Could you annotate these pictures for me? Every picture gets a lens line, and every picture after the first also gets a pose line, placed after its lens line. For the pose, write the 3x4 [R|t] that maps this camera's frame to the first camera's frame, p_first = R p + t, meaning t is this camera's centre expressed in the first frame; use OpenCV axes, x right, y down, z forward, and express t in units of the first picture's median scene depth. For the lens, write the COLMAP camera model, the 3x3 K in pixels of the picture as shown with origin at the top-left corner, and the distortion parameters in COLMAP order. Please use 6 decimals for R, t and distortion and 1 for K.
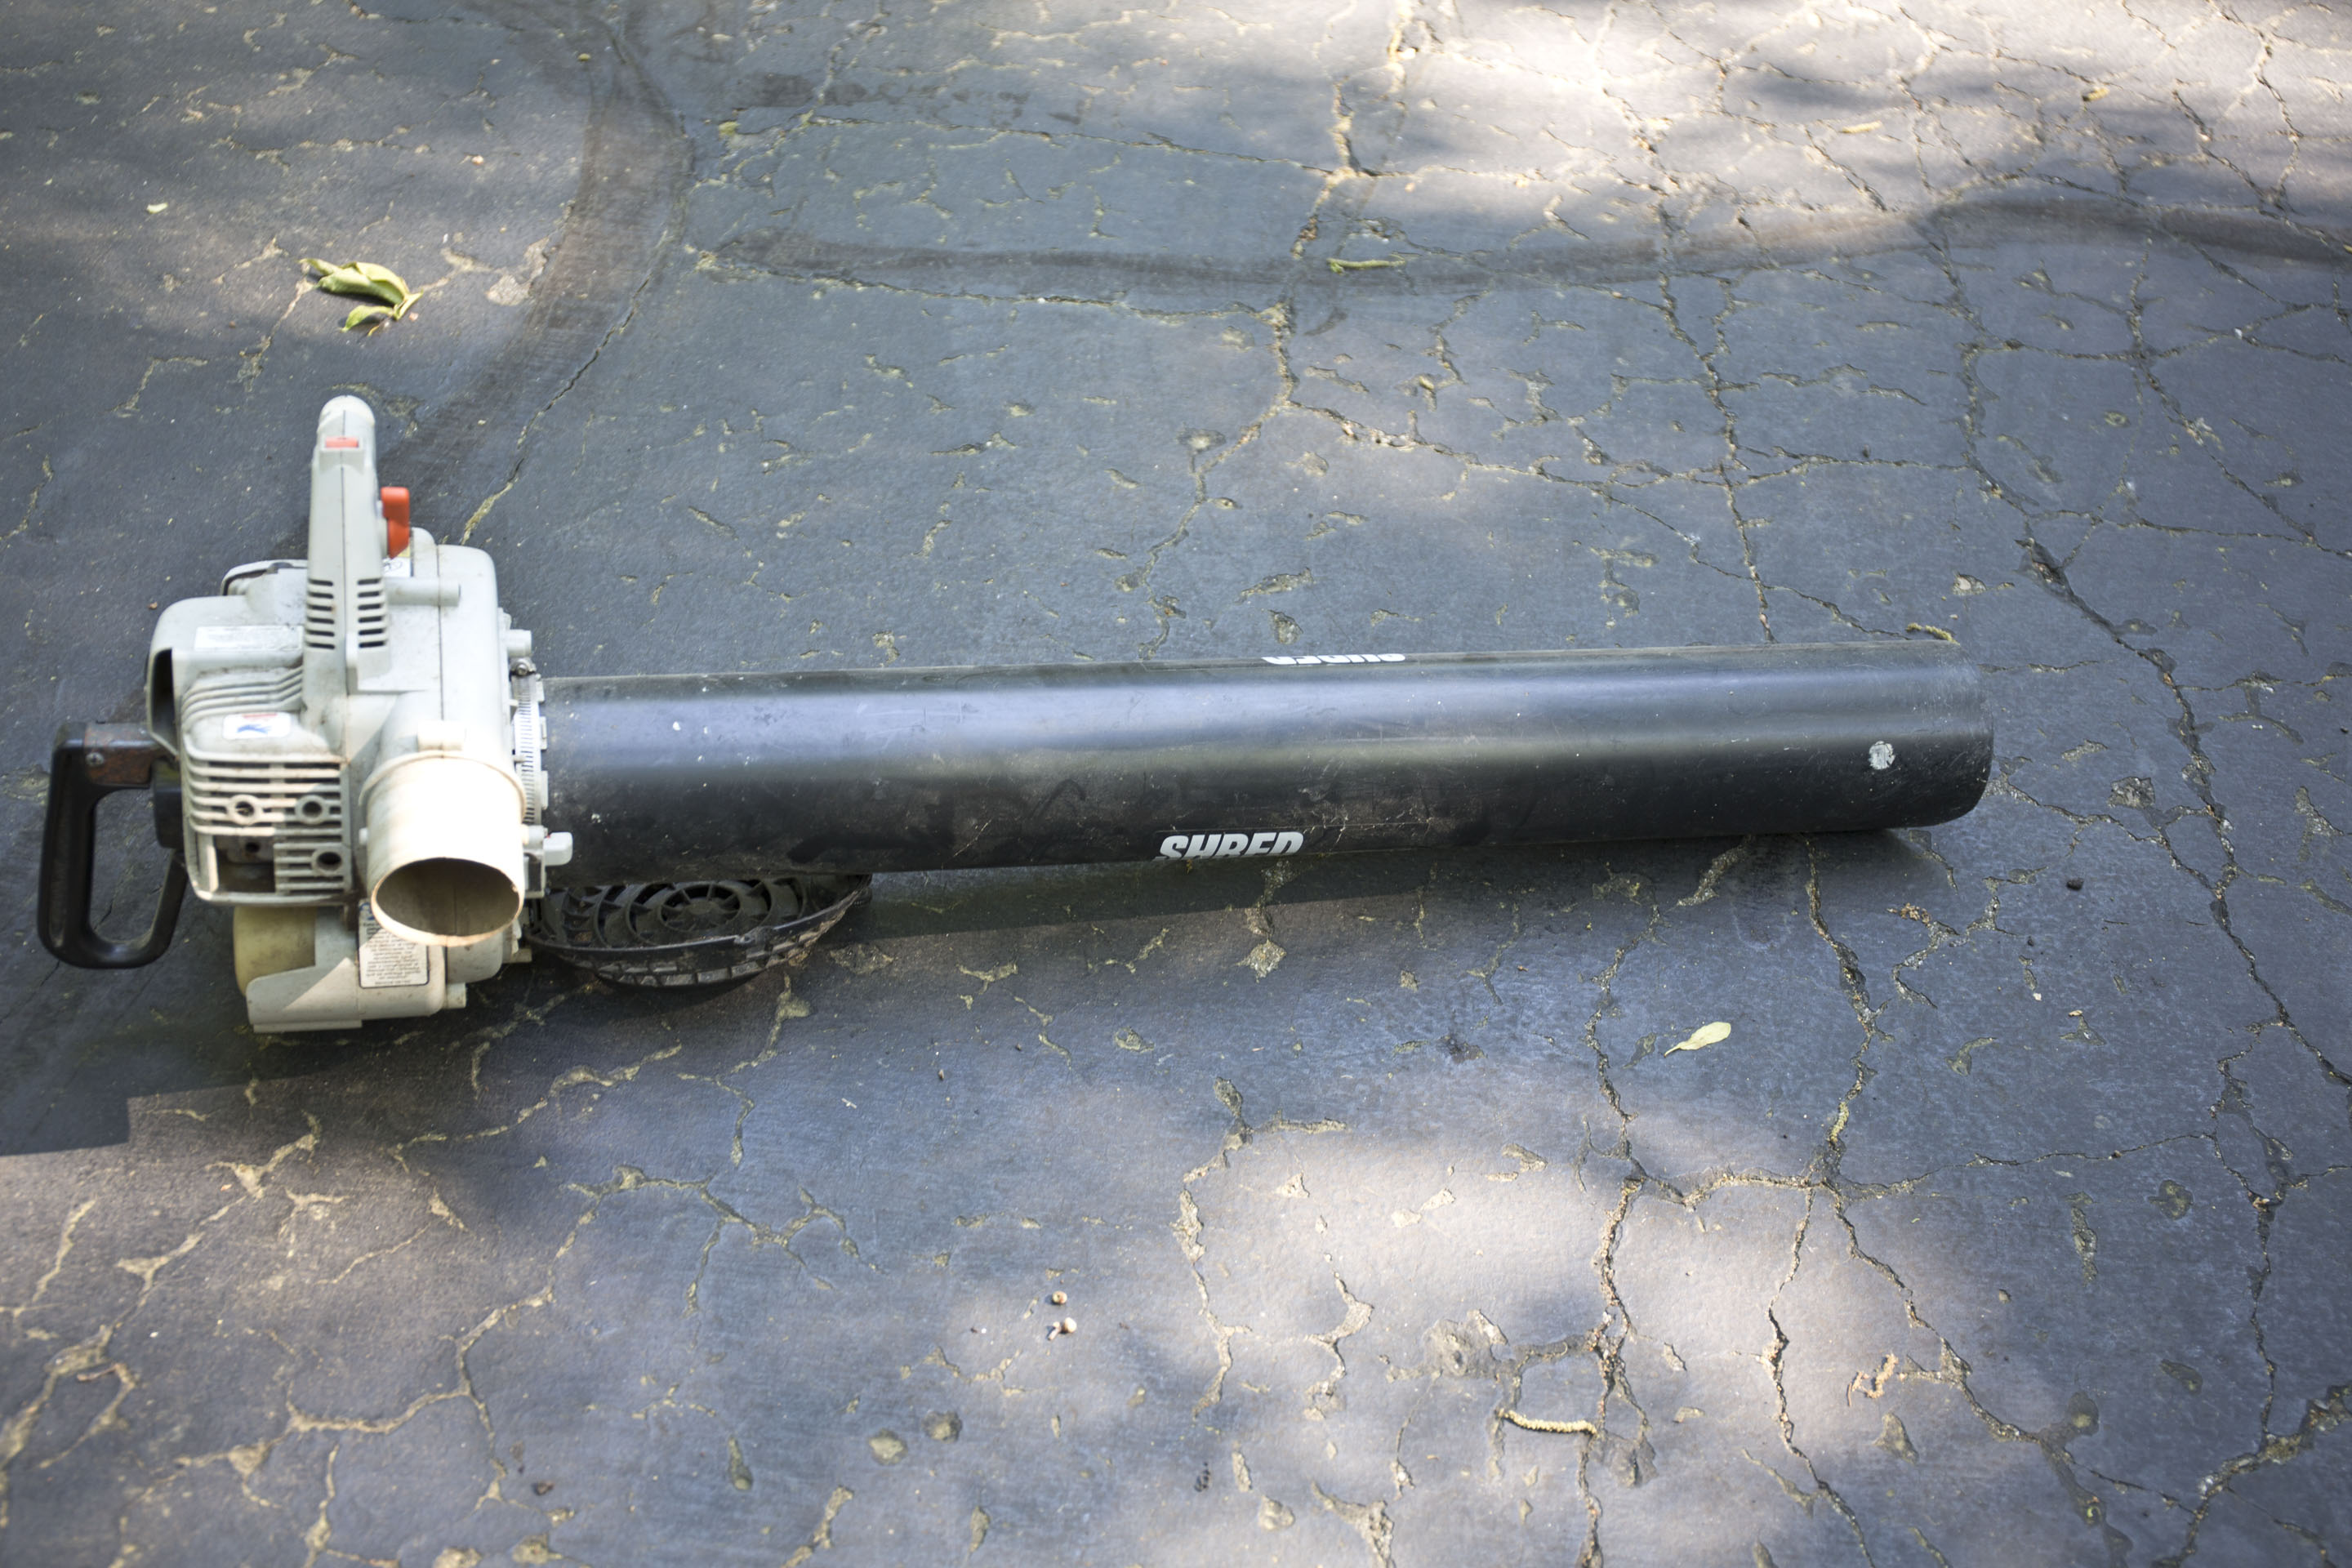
lens RADIAL K [[2690.7, 0, 1172.3], [0, 2690.7, 773.8], [0, 0, 1]] dist [0.031826, 0.000000]
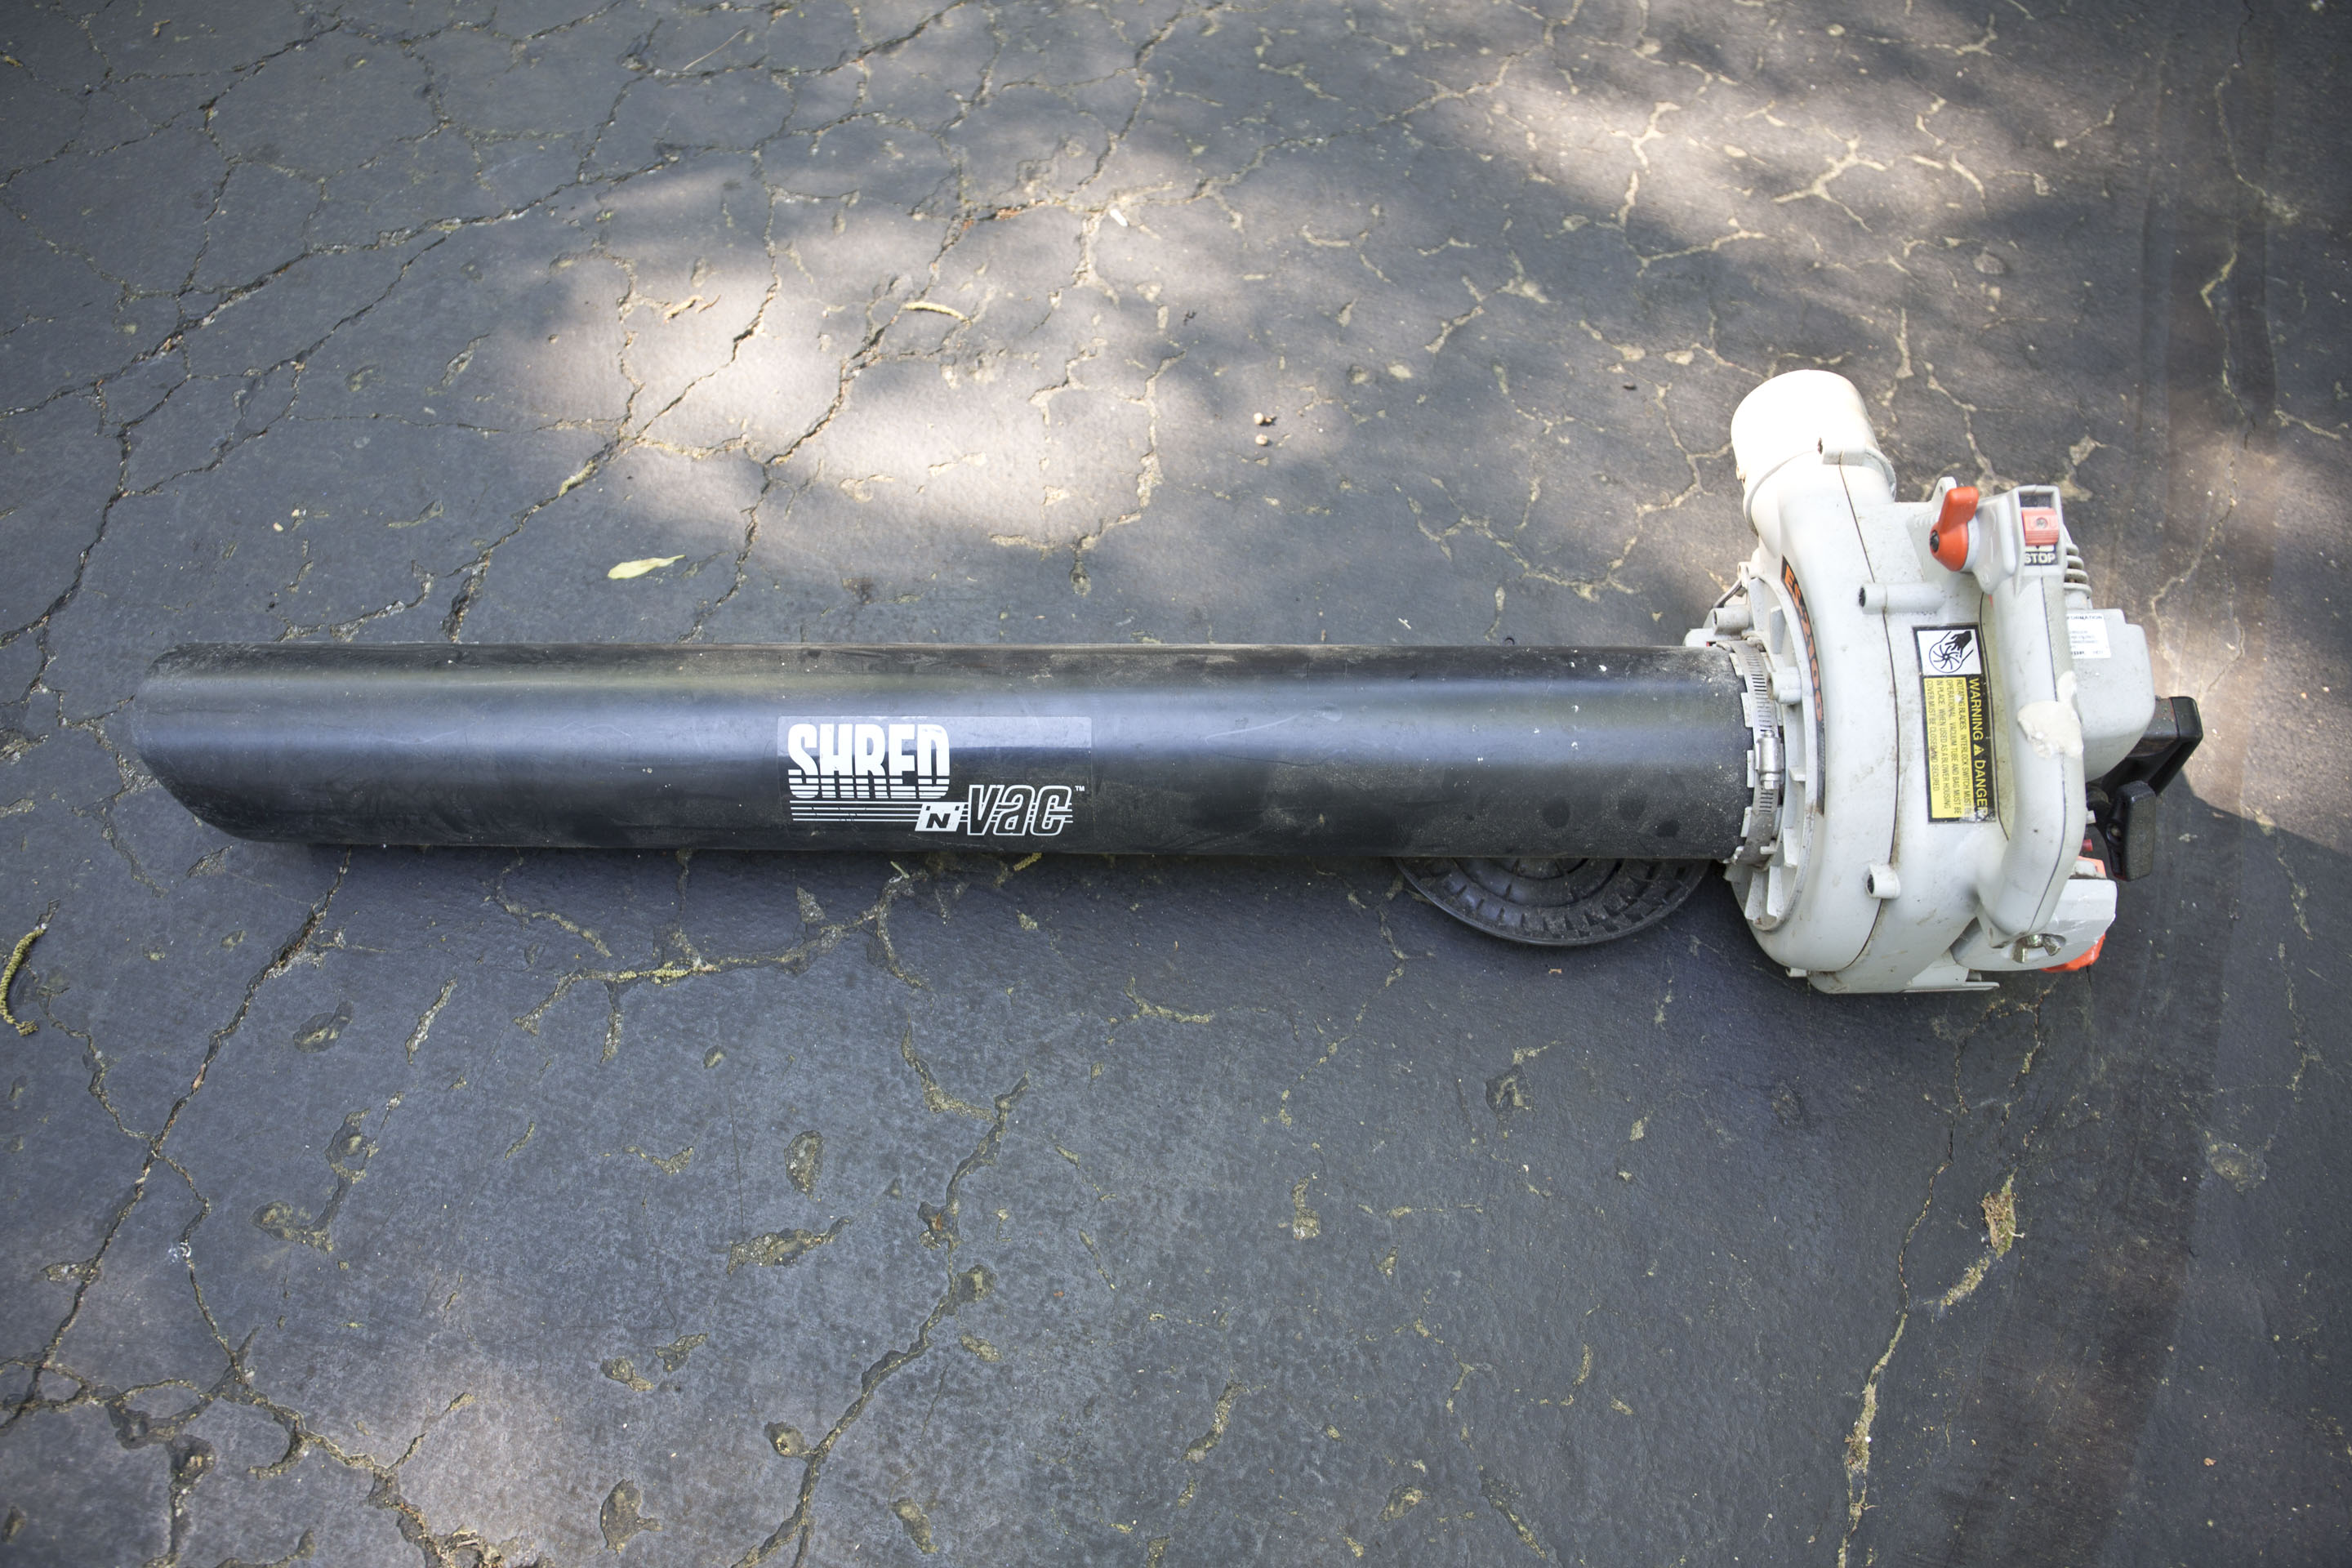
lens RADIAL K [[1801.0, 0, 1203.6], [0, 1801.0, 748.8], [0, 0, 1]] dist [-0.055488, -0.000093]
pose [[-0.970590, -0.240063, 0.018011, -0.111412], [0.061991, -0.176938, 0.982268, -1.170948], [-0.232619, 0.954496, 0.186616, 1.651561]]
